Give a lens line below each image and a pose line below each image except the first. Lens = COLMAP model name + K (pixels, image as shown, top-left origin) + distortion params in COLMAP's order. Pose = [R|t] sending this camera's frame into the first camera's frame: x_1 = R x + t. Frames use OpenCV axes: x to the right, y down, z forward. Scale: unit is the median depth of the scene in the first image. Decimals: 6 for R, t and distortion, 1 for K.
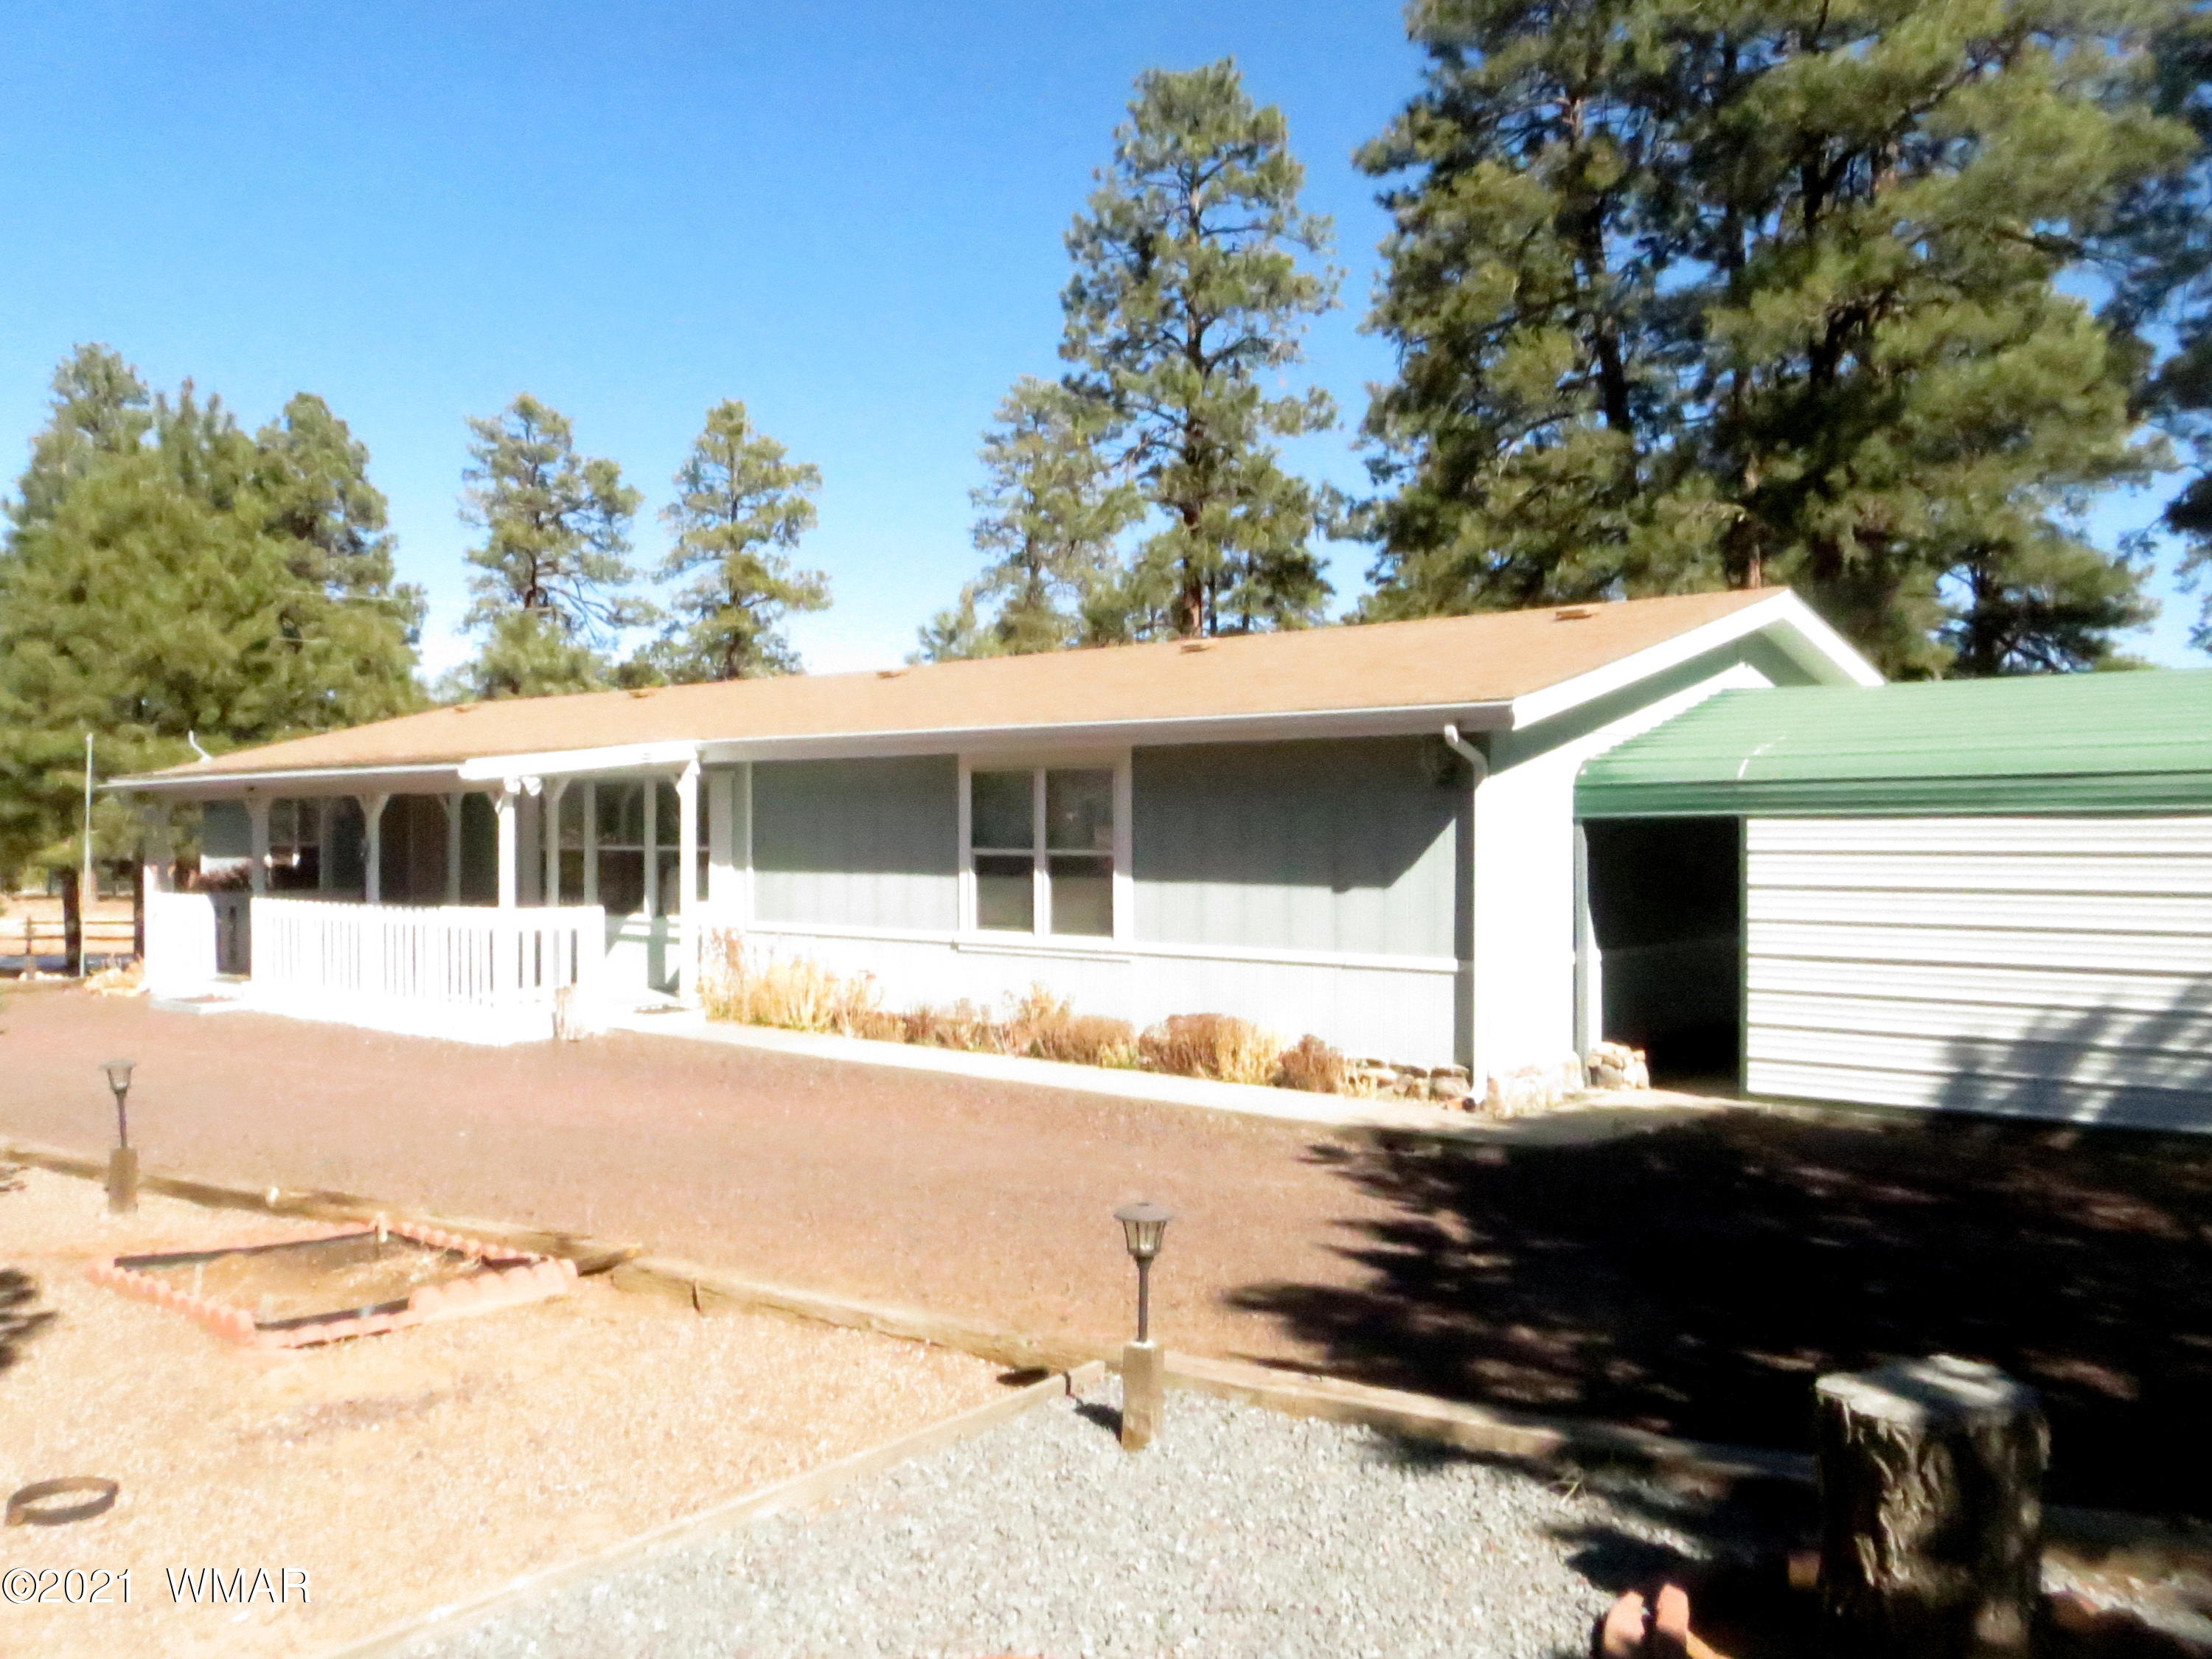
lens RADIAL K [[1878.4, 0, 1106.0], [0, 1878.4, 829.5], [0, 0, 1]] dist [-0.016005, 0.012041]
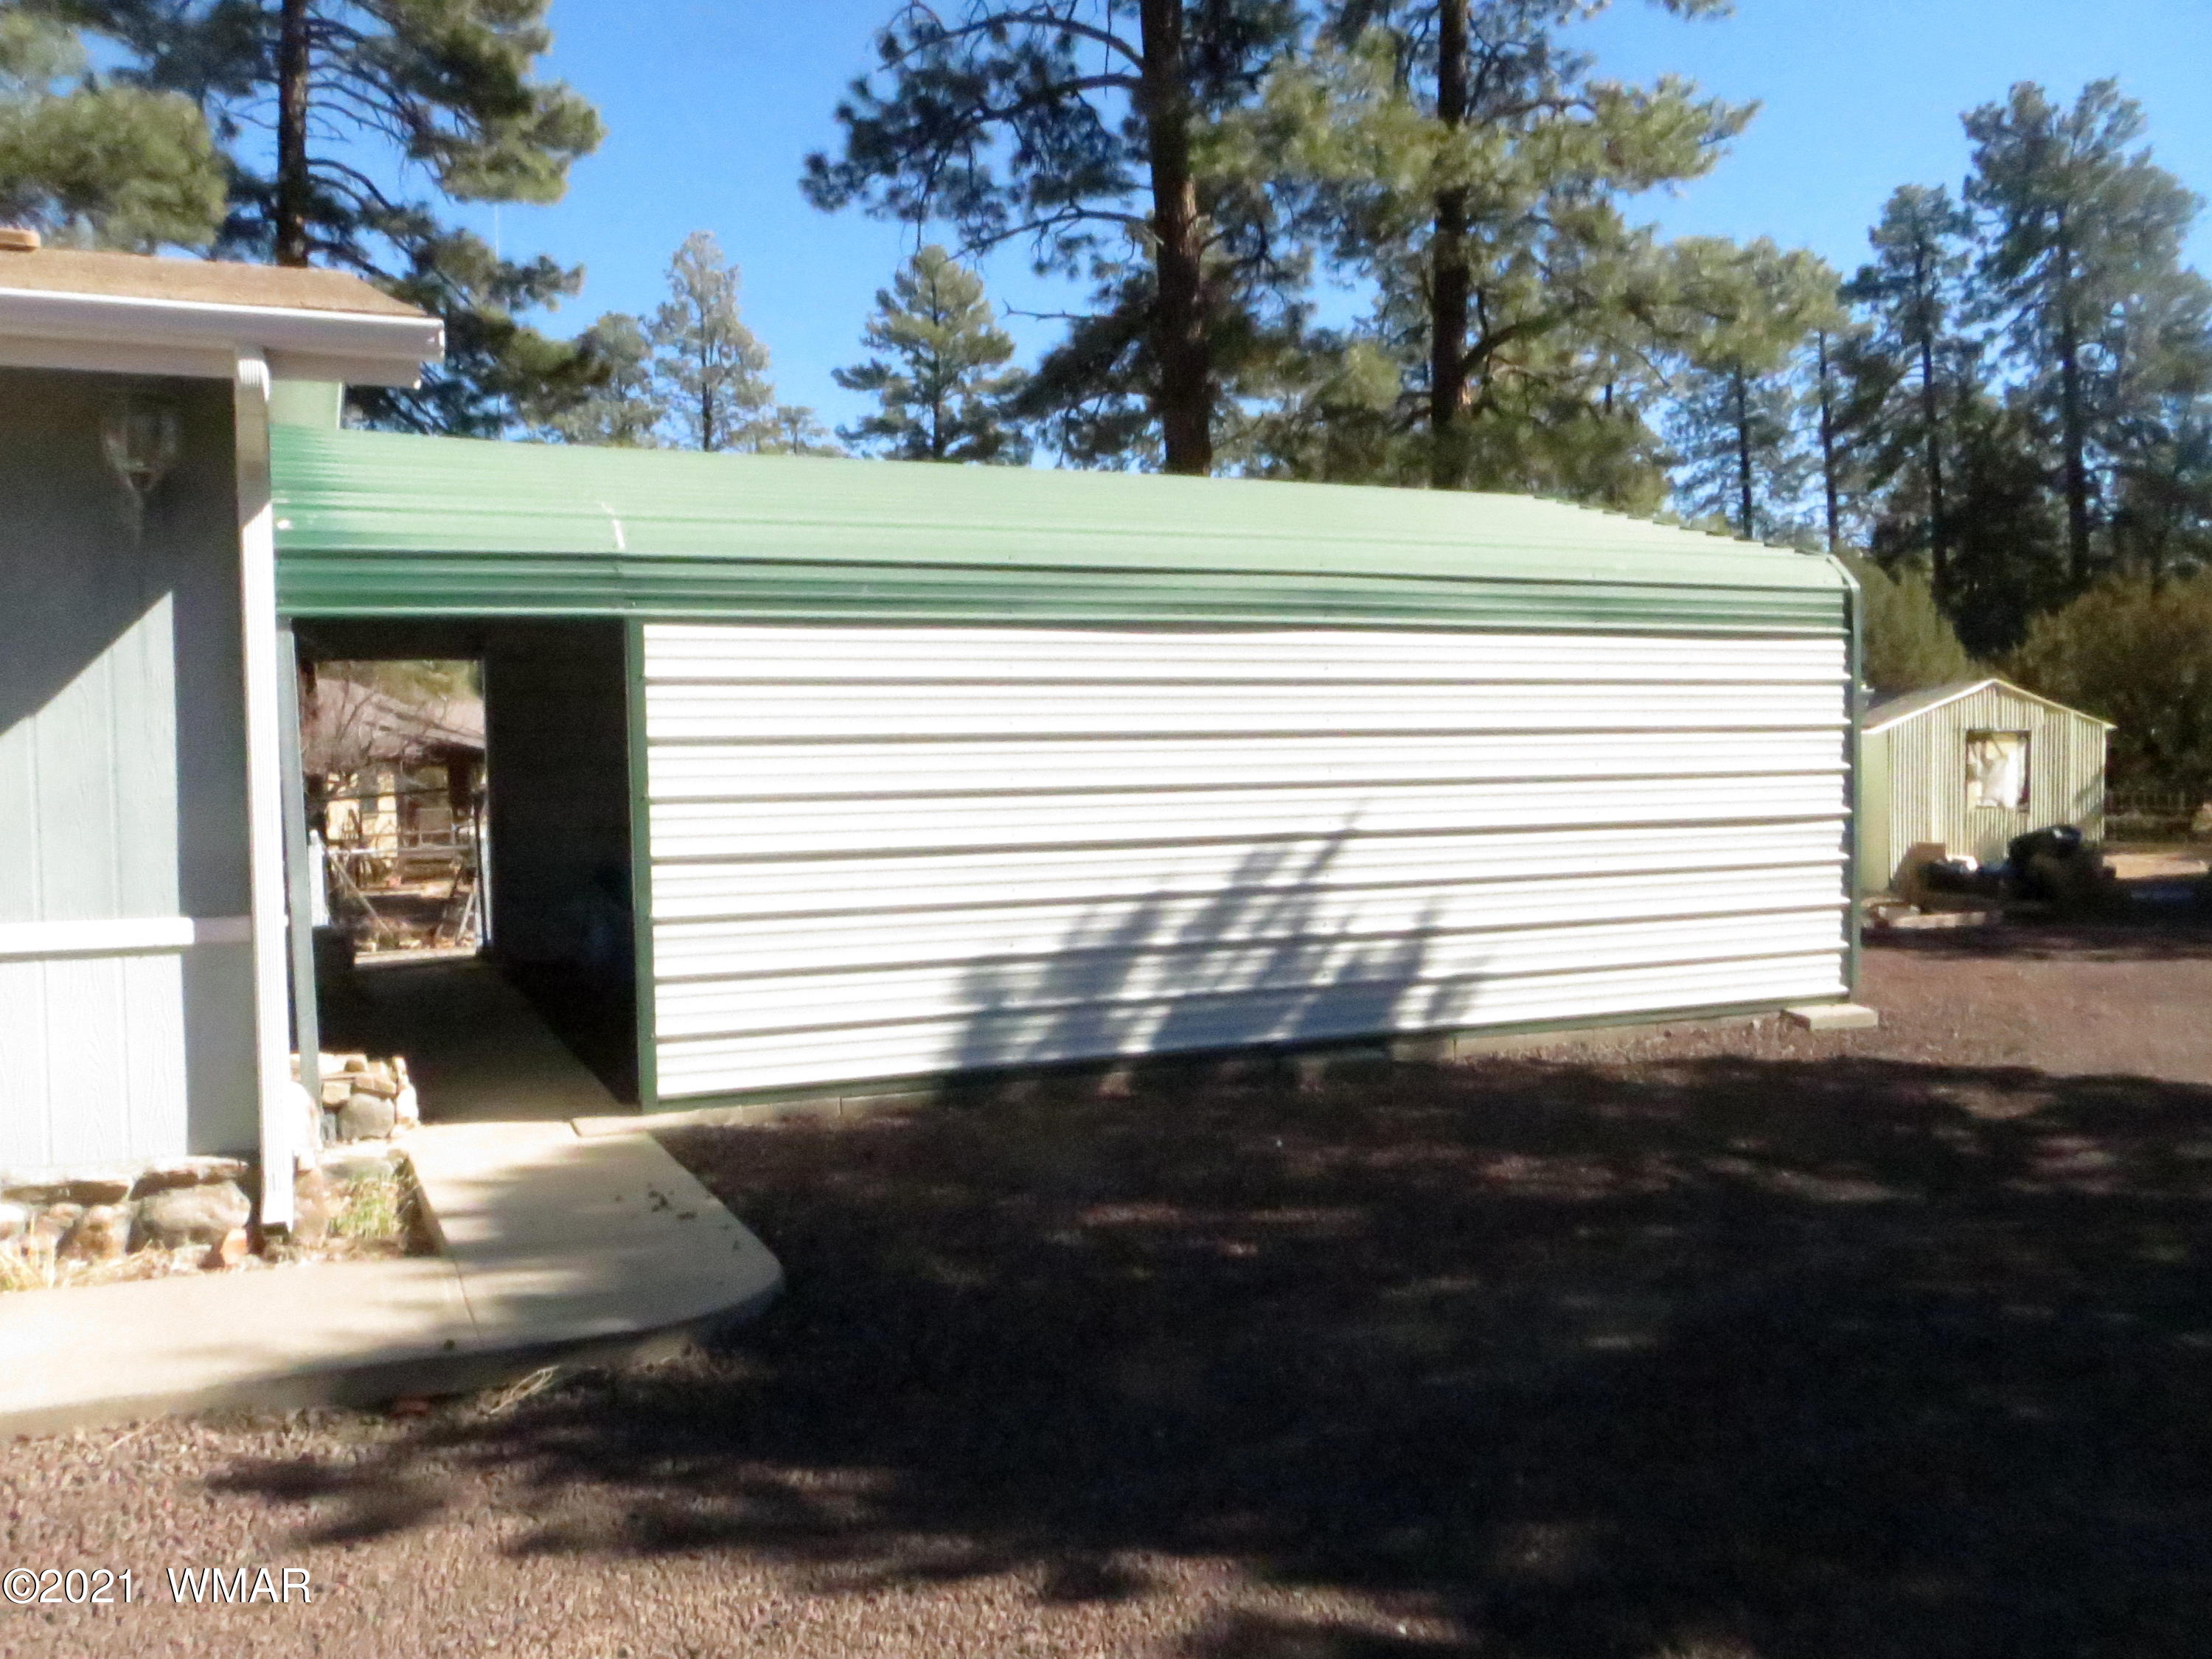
lens RADIAL K [[1909.9, 0, 1106.0], [0, 1909.9, 829.5], [0, 0, 1]] dist [0.034046, 0.006245]
pose [[0.430345, -0.053005, 0.901107, -0.119100], [0.010042, 0.998494, 0.053938, 0.025502], [-0.902608, -0.014163, 0.430230, 0.587026]]
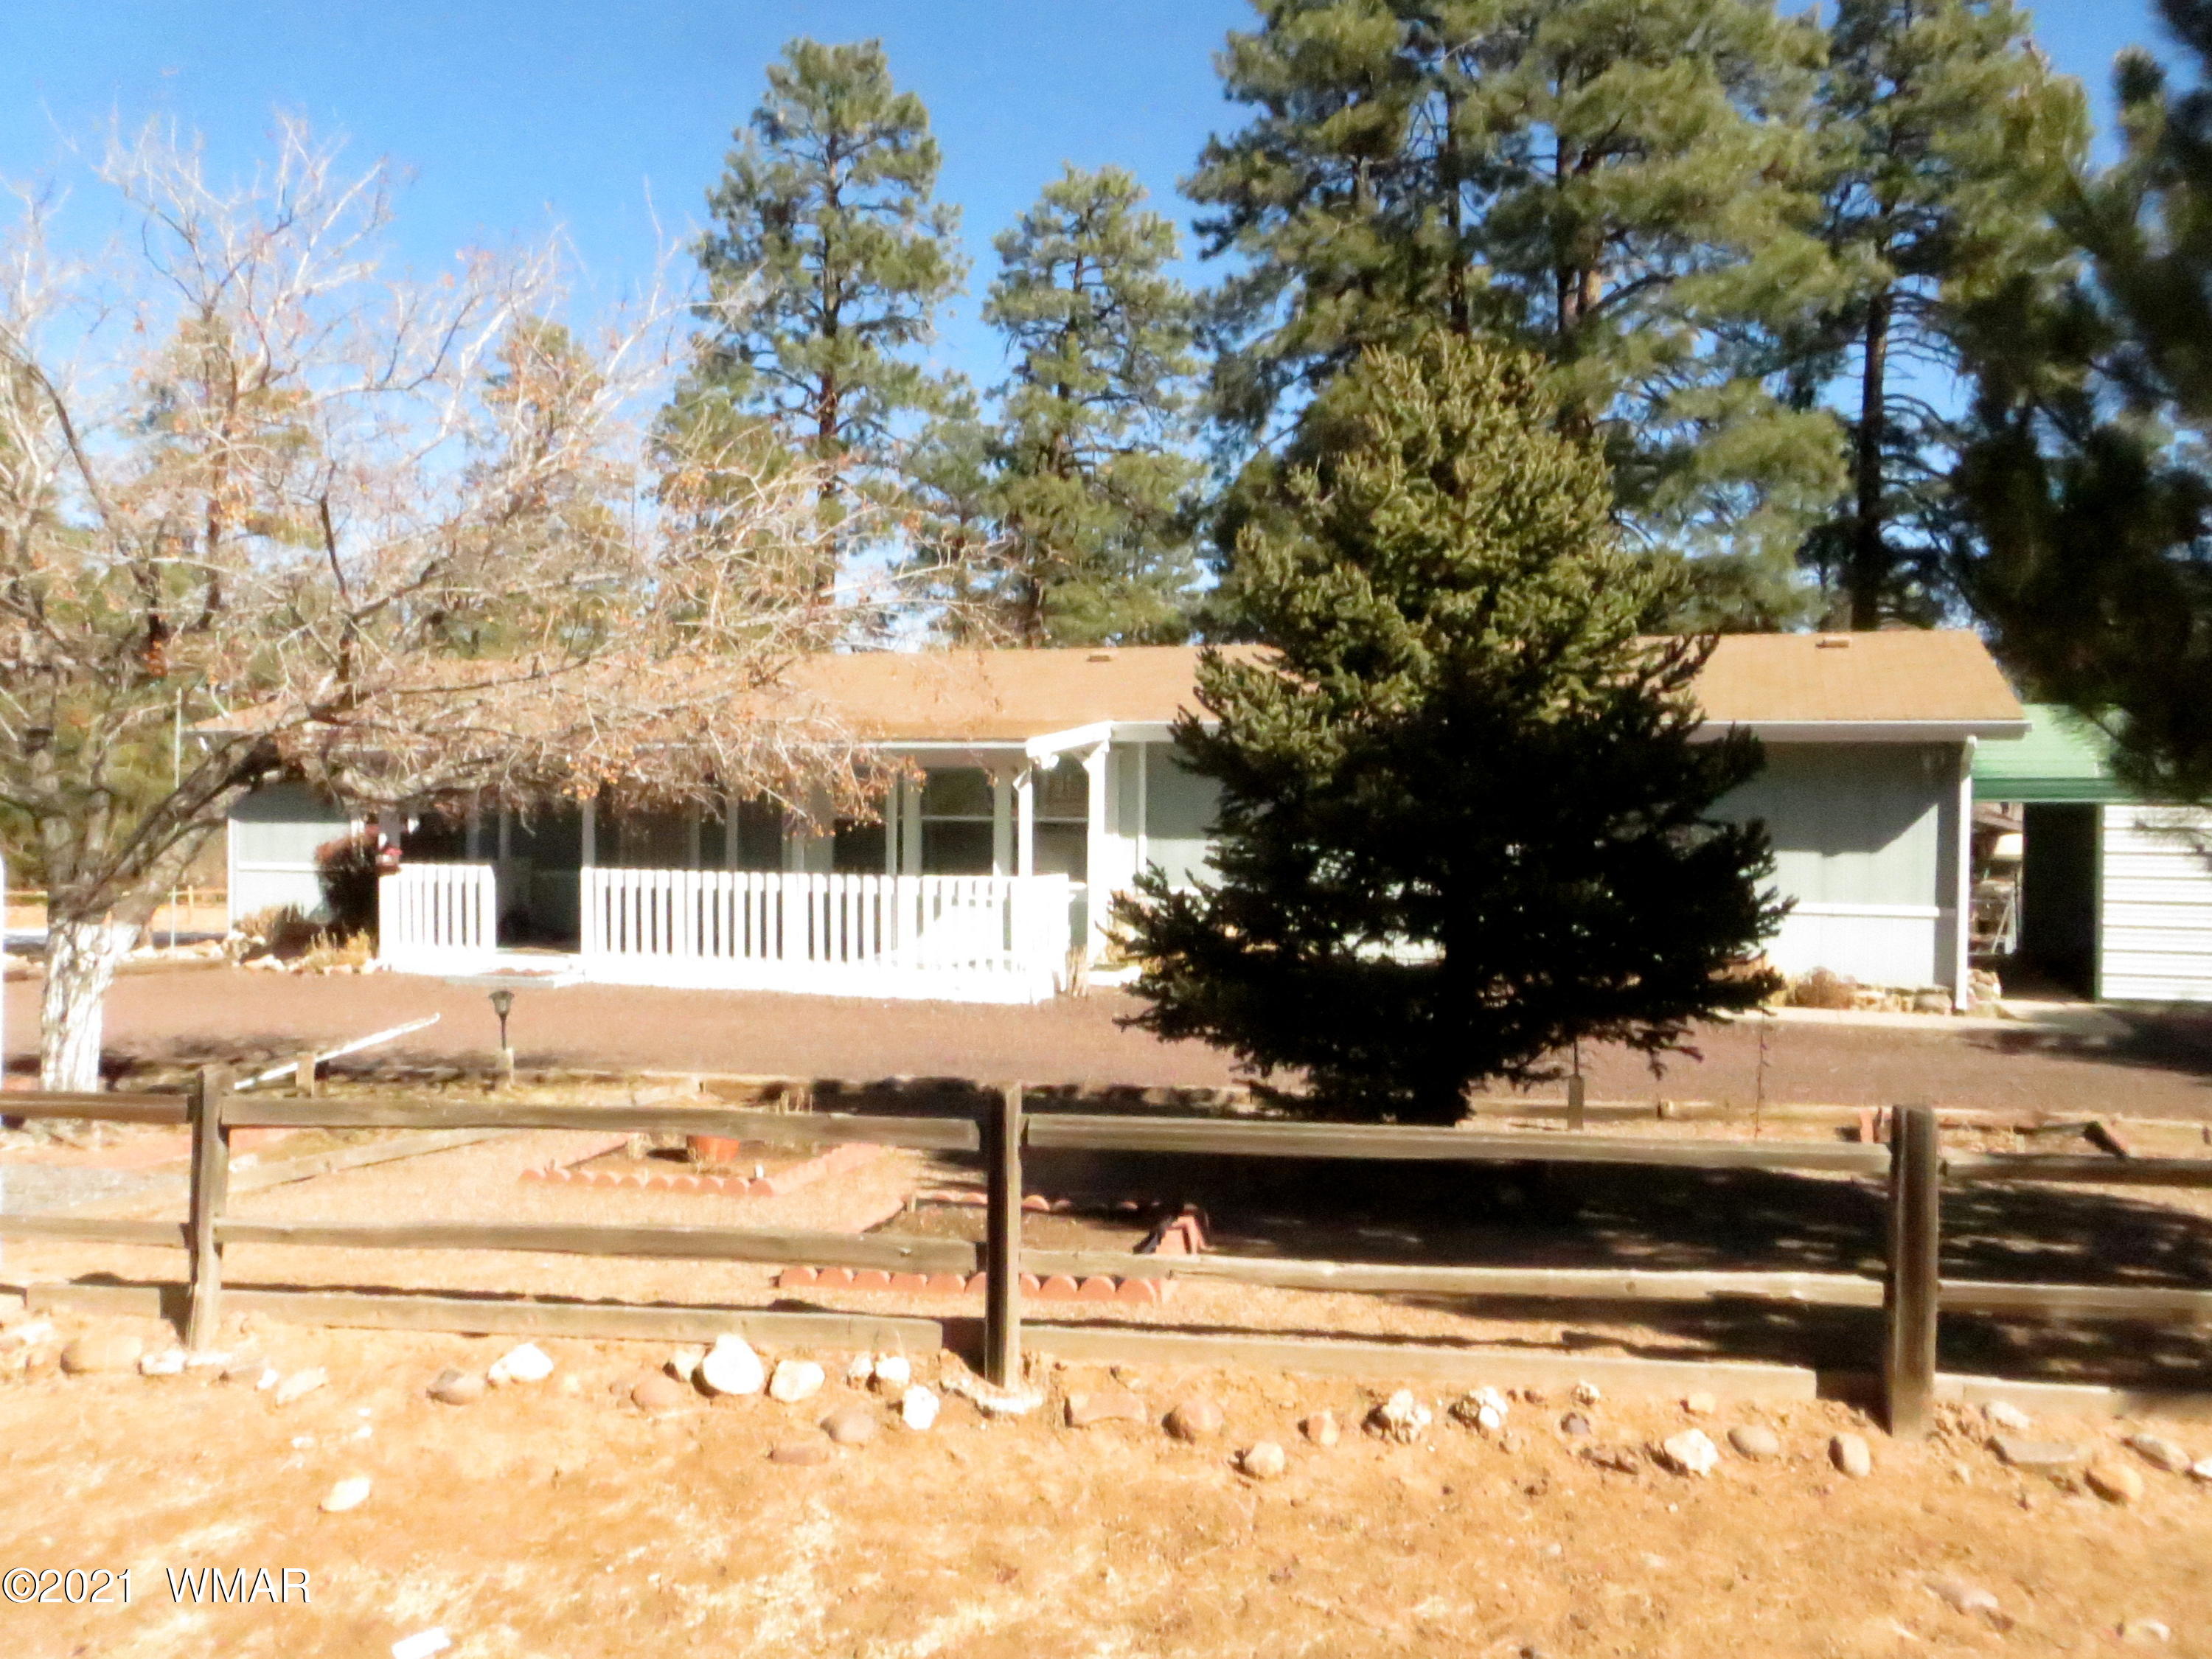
lens RADIAL K [[1878.4, 0, 1106.0], [0, 1878.4, 829.5], [0, 0, 1]] dist [-0.016005, 0.012041]
pose [[0.929028, 0.000690, 0.370010, -0.830616], [-0.008931, 0.999749, 0.020559, -0.009013], [-0.369902, -0.022404, 0.928800, -0.030625]]
